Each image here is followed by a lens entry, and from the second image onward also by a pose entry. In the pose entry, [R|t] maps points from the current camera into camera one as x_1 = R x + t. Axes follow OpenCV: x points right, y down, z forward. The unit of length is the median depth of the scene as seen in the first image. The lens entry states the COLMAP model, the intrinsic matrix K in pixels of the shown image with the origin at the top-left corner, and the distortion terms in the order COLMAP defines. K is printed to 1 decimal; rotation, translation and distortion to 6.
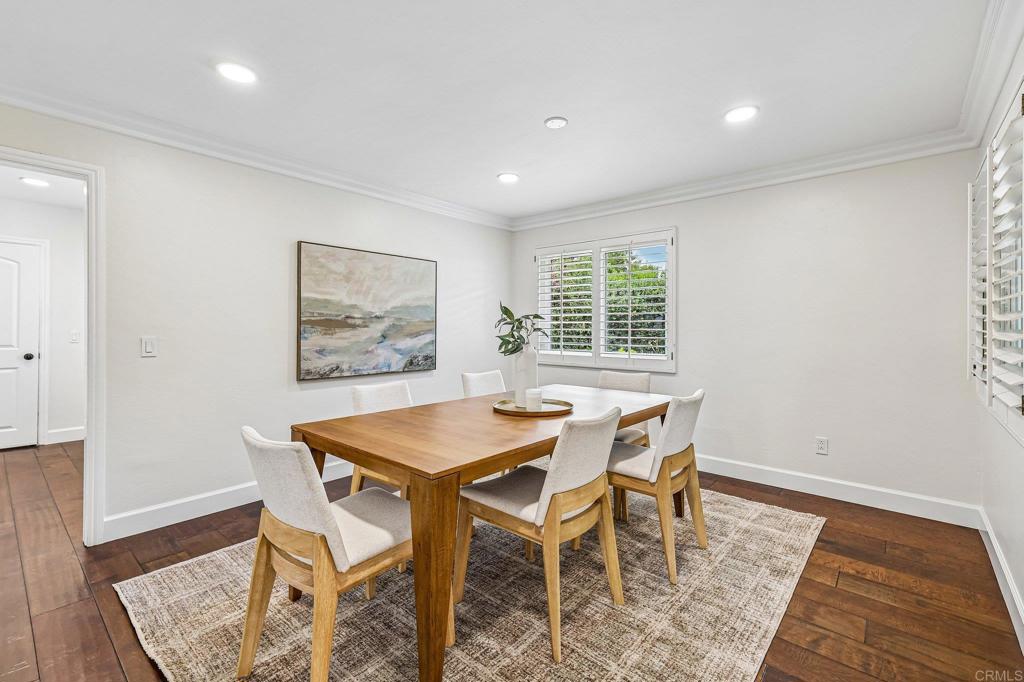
lens RADIAL K [[445.8, 0, 508.7], [0, 445.8, 325.1], [0, 0, 1]] dist [0.000350, 0.000389]
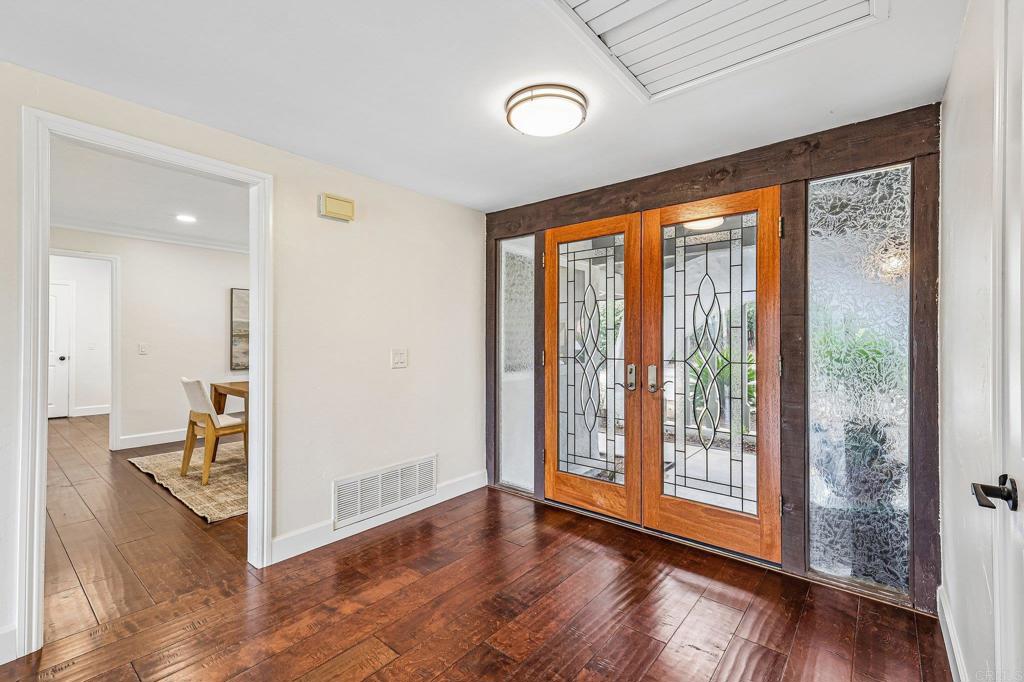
lens RADIAL K [[445.8, 0, 510.8], [0, 445.8, 339.0], [0, 0, 1]] dist [0.000350, 0.000389]
pose [[0.999892, -0.001146, 0.014627, 0.581254], [0.001105, 0.999995, 0.002816, 0.002583], [-0.014630, -0.002800, 0.999889, -0.734086]]
